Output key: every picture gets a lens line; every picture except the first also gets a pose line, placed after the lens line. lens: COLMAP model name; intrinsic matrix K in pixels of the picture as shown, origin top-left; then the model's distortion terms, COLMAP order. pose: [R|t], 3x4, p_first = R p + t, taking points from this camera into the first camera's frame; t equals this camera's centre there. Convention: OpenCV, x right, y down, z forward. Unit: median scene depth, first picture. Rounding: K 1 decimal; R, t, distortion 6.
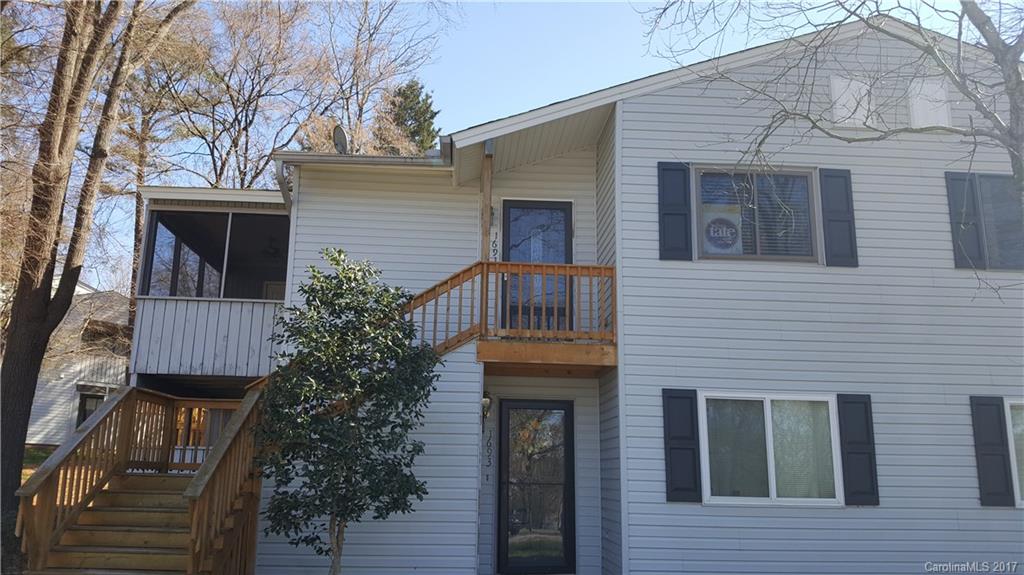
lens RADIAL K [[801.3, 0, 512.0], [0, 801.3, 272.5], [0, 0, 1]] dist [0.105129, -0.209324]
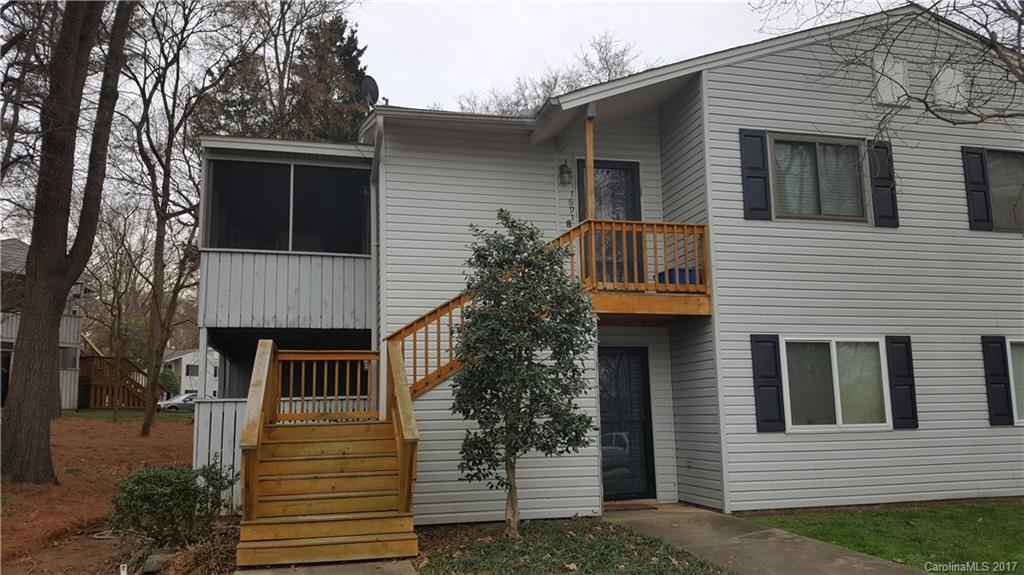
lens RADIAL K [[809.3, 0, 512.0], [0, 809.3, 287.5], [0, 0, 1]] dist [0.090969, -0.195529]
pose [[0.980692, -0.005896, 0.195468, -0.355371], [-0.010609, 0.996470, 0.083282, -0.012283], [-0.195269, -0.083748, 0.977168, -0.042508]]
